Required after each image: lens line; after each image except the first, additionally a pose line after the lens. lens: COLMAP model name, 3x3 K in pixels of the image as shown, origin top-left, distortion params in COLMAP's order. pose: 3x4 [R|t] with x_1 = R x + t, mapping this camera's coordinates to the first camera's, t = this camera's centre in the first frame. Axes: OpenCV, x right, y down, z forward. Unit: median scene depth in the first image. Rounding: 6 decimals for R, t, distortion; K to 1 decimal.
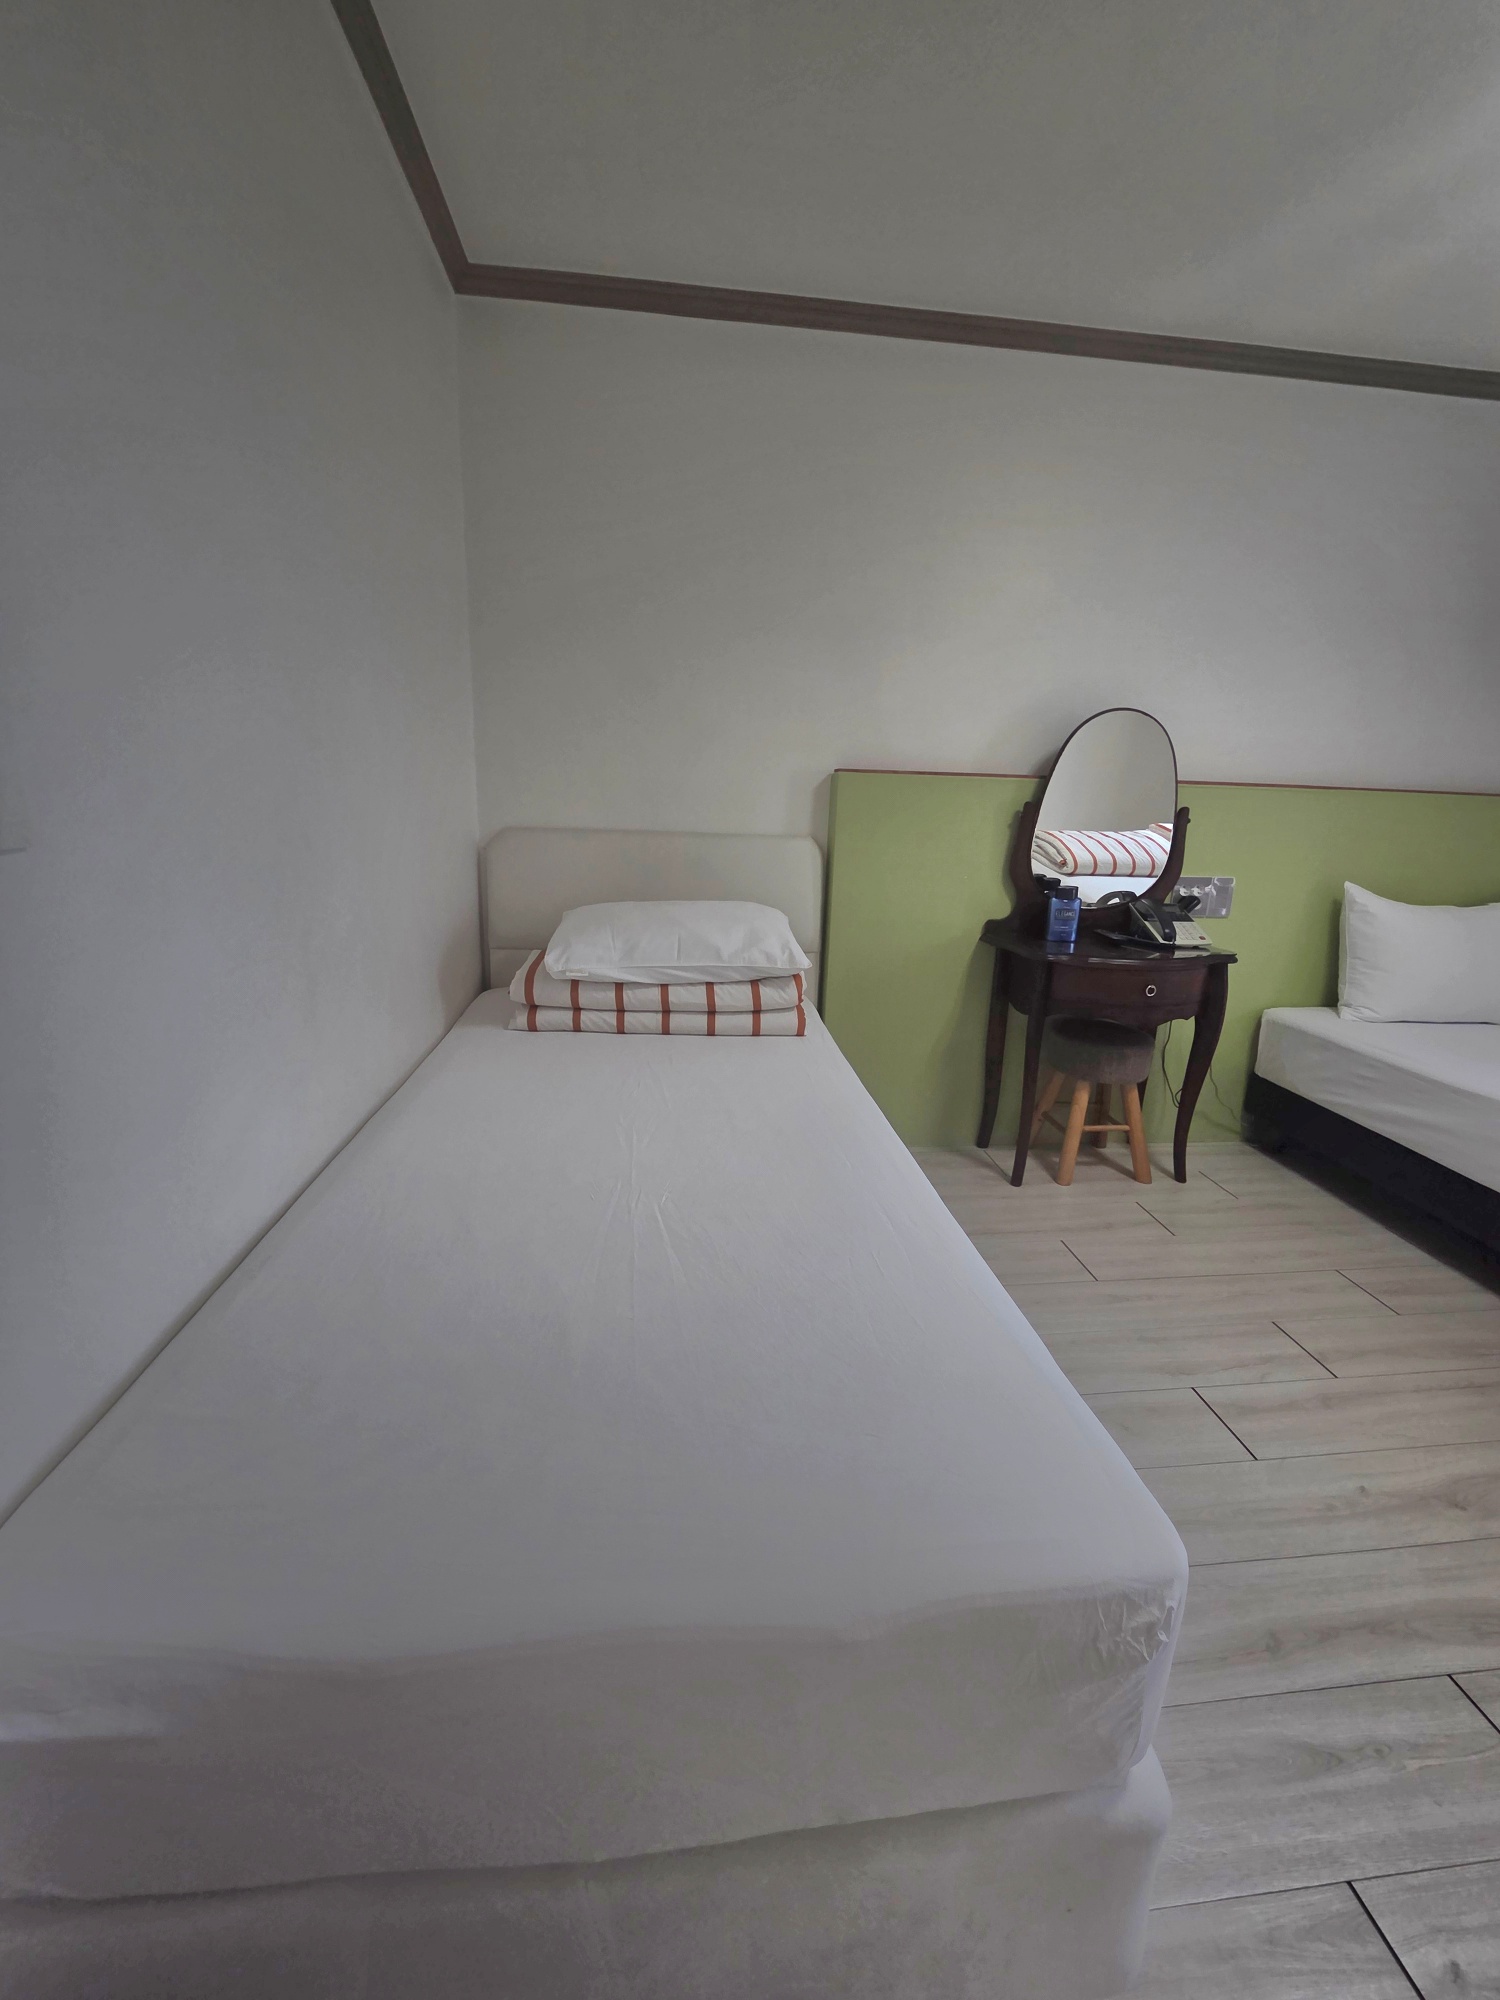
lens RADIAL K [[809.6, 0, 756.8], [0, 809.6, 996.1], [0, 0, 1]] dist [-0.009154, -0.000018]
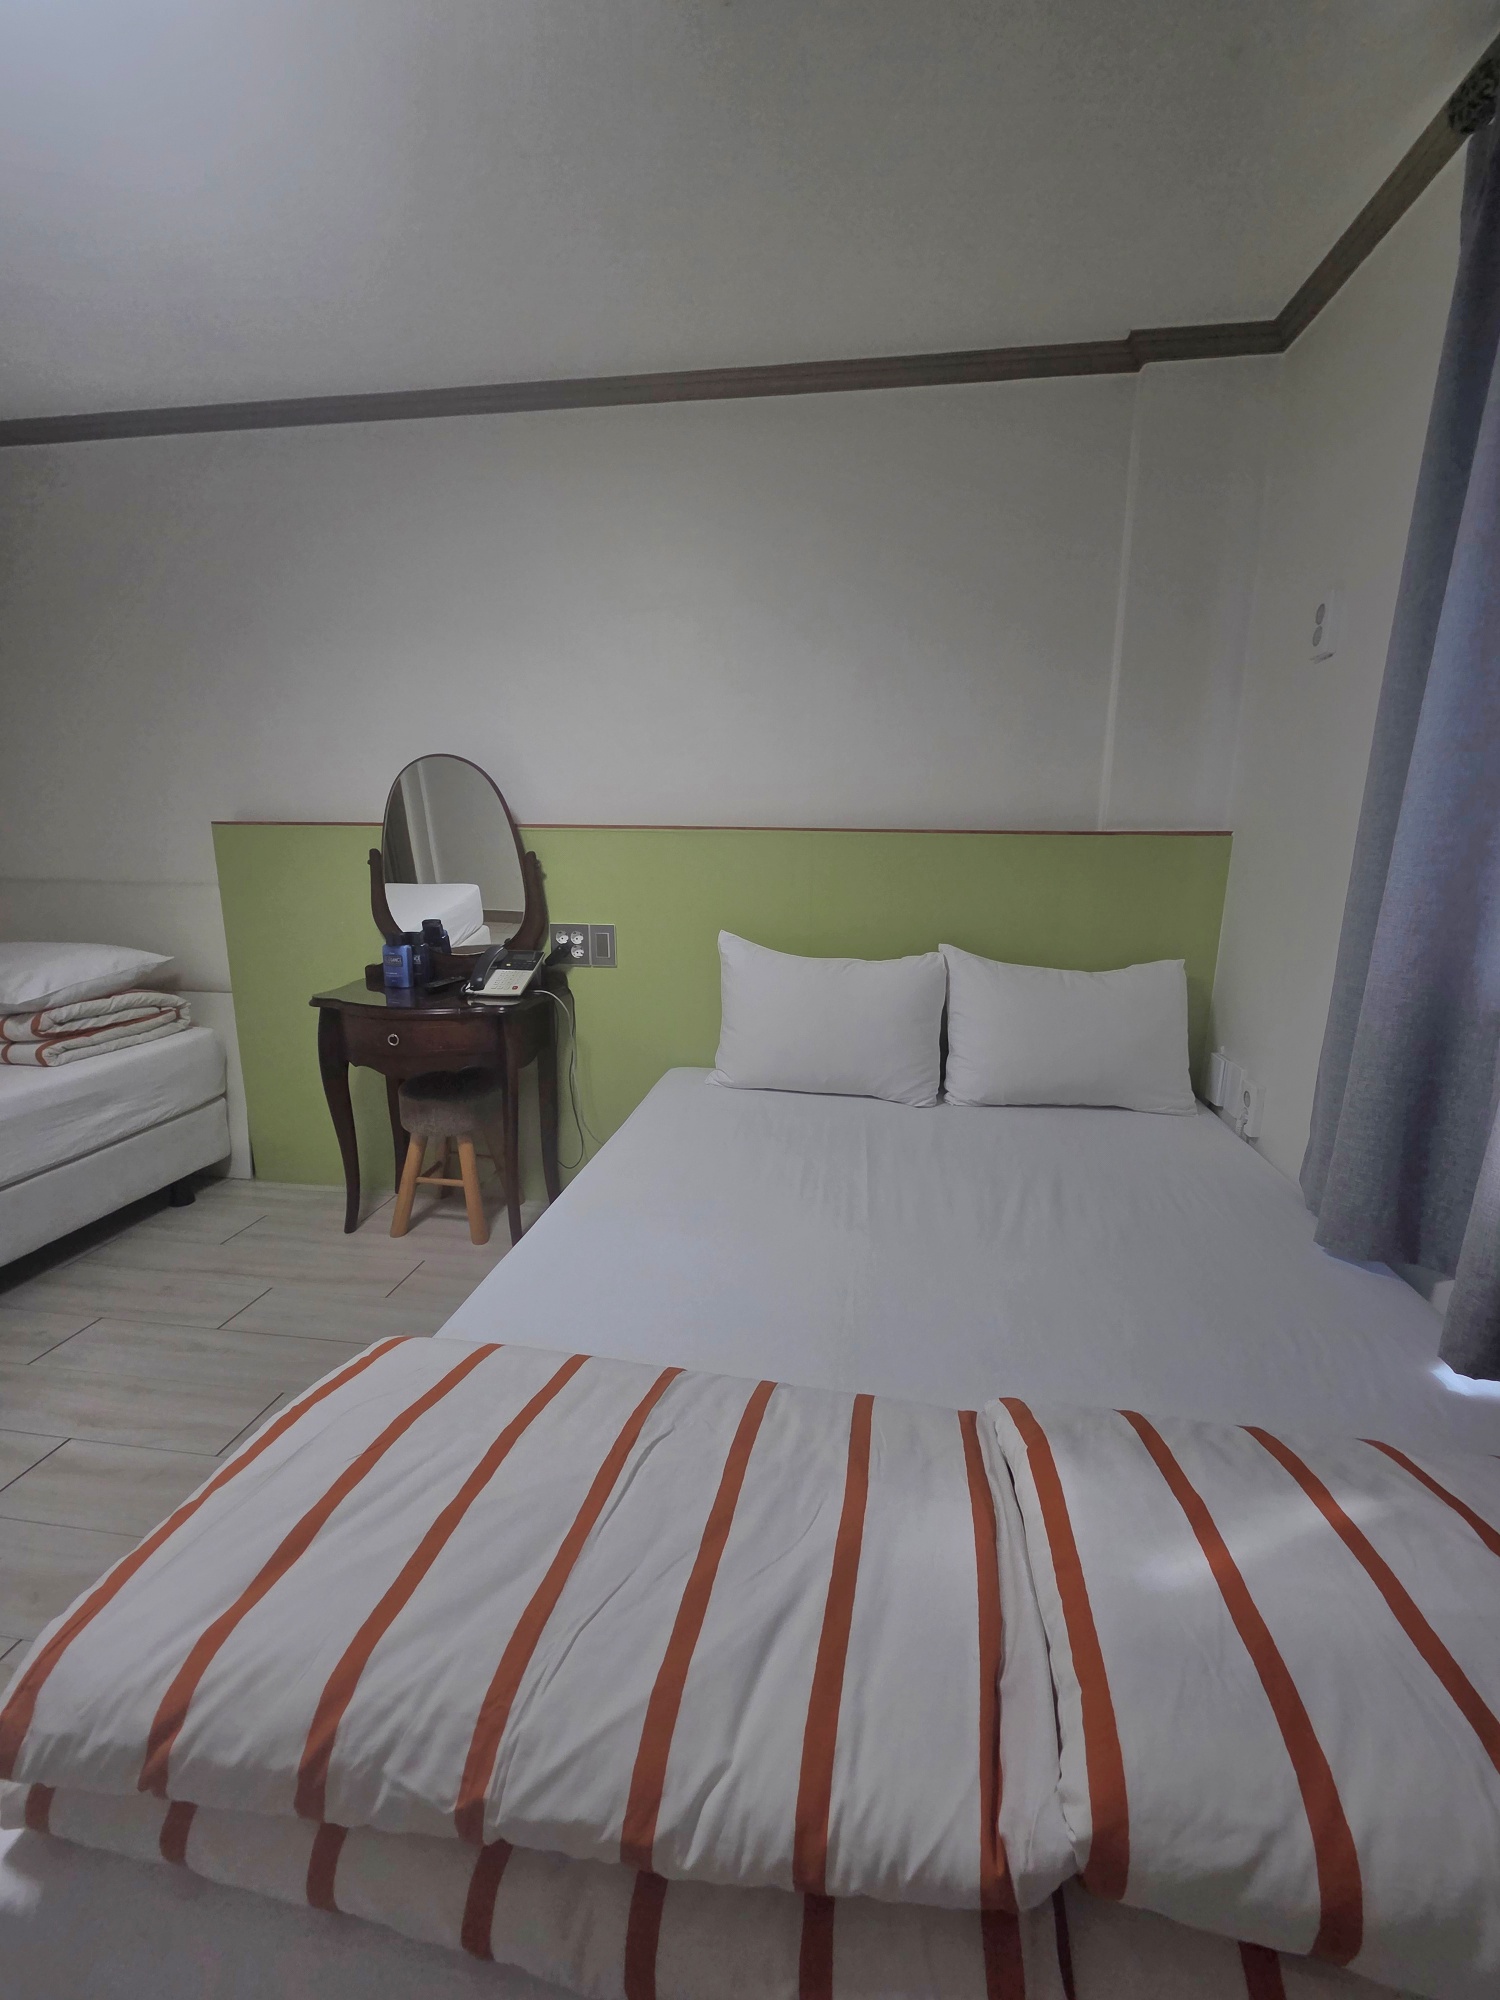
lens RADIAL K [[805.2, 0, 750.0], [0, 805.2, 1000.0], [0, 0, 1]] dist [-0.001002, -0.000004]
pose [[0.968594, 0.028973, -0.246954, 1.060984], [-0.042640, 0.997830, -0.050177, -0.022569], [0.244964, 0.059132, 0.967727, 0.150801]]
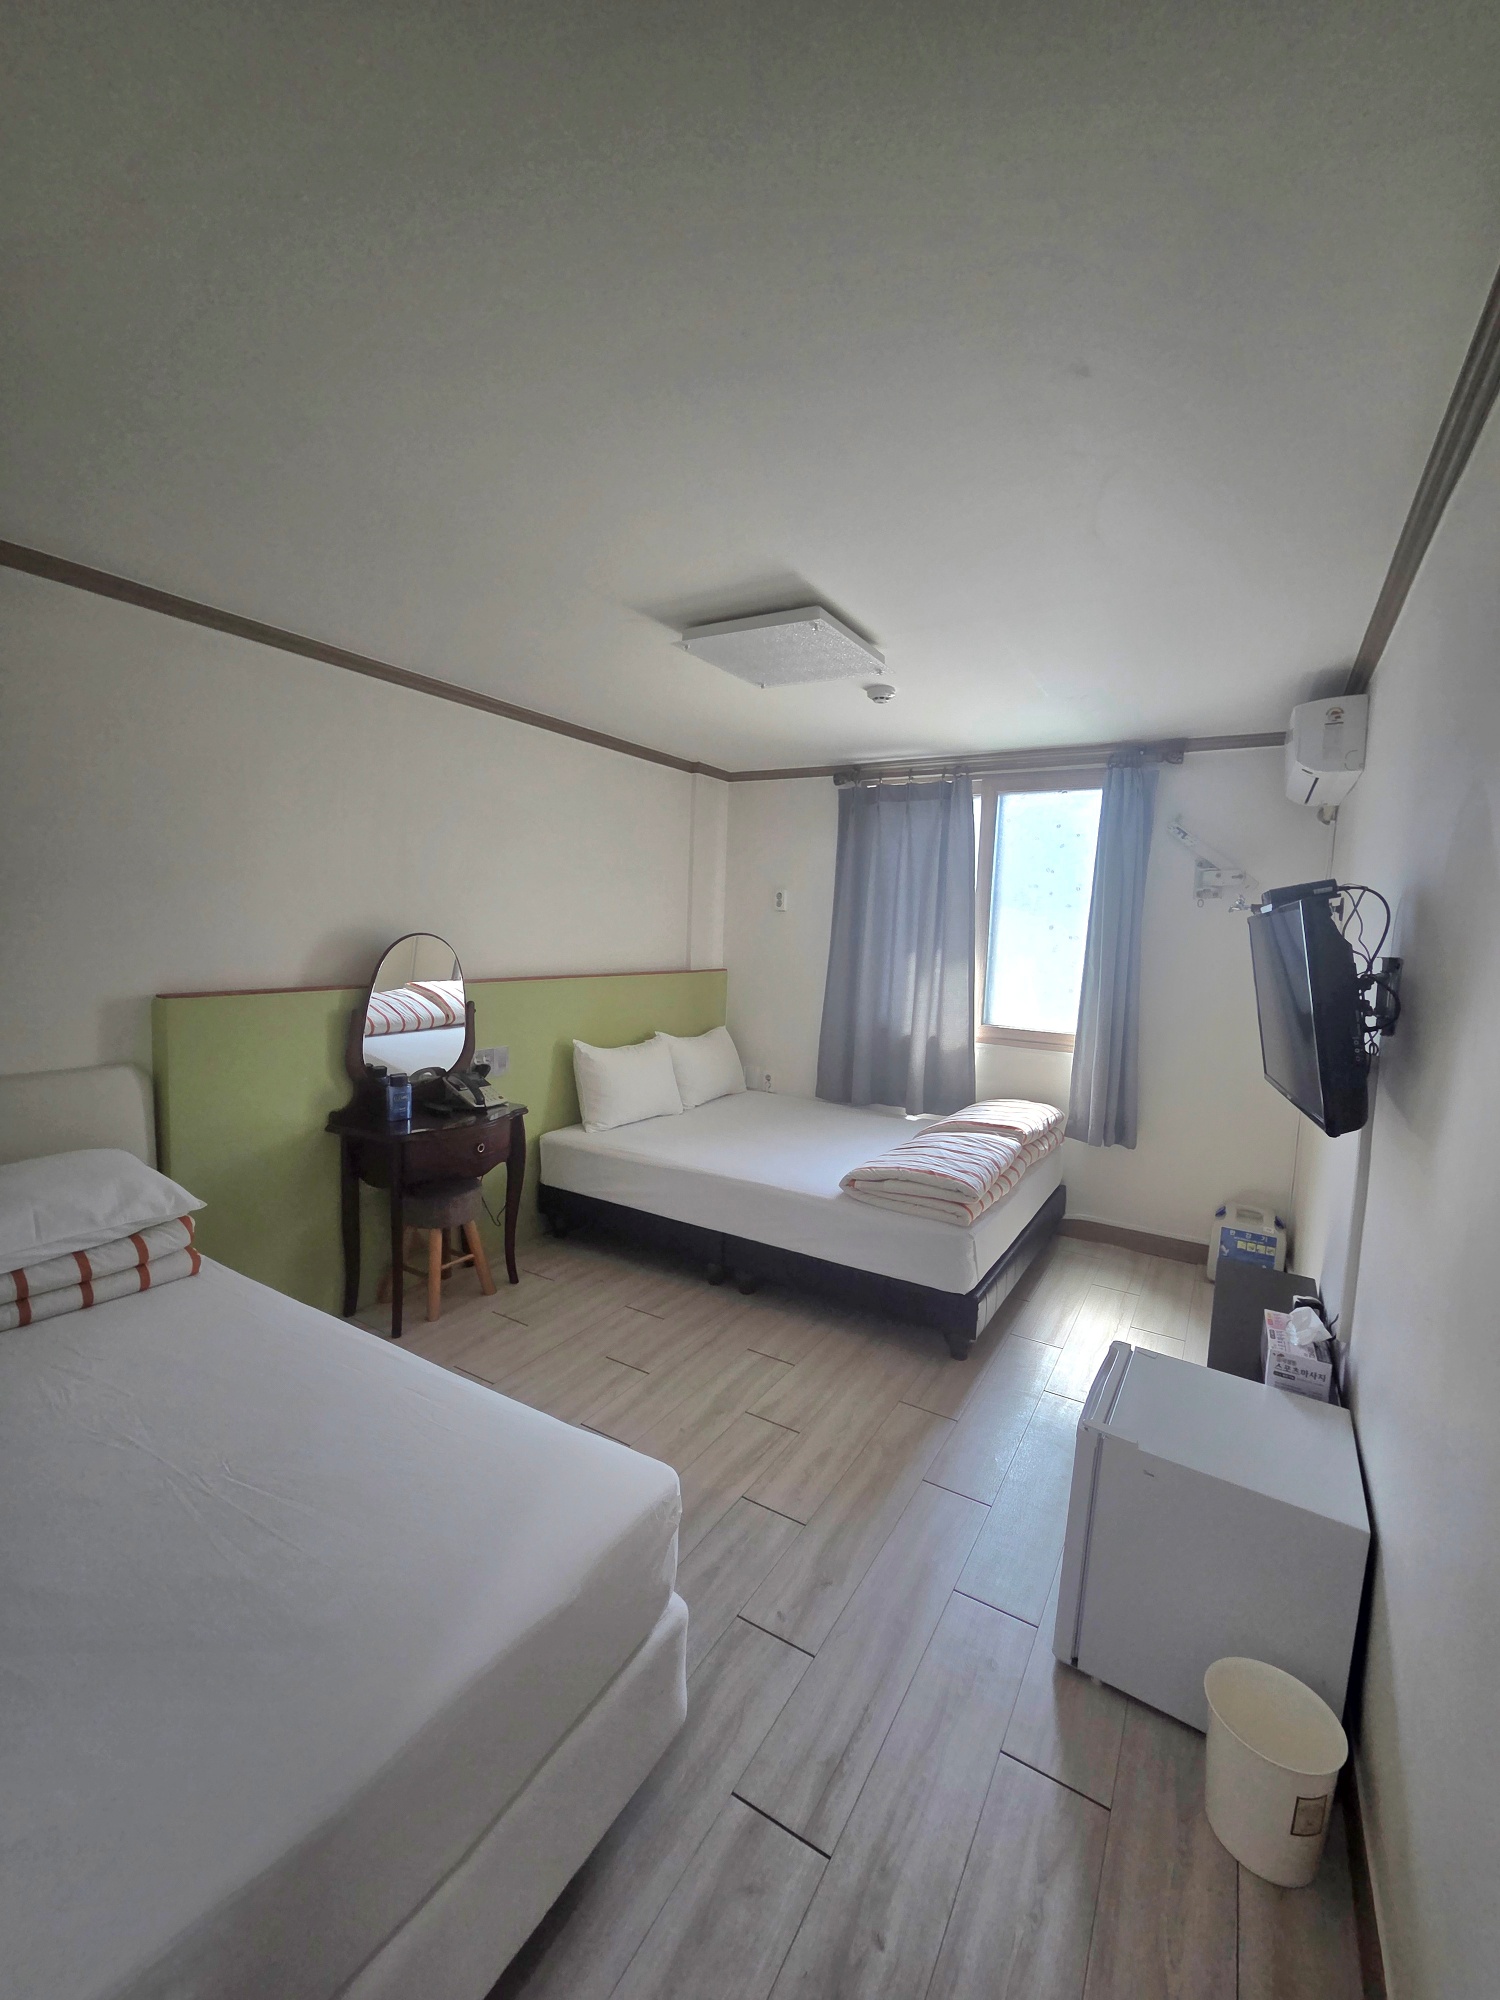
lens RADIAL K [[809.6, 0, 756.8], [0, 809.6, 996.1], [0, 0, 1]] dist [-0.009154, -0.000018]
pose [[0.602680, -0.076240, 0.794333, -0.246740], [0.178095, 0.983169, -0.040761, -0.106302], [-0.777856, 0.166032, 0.606114, -0.175127]]
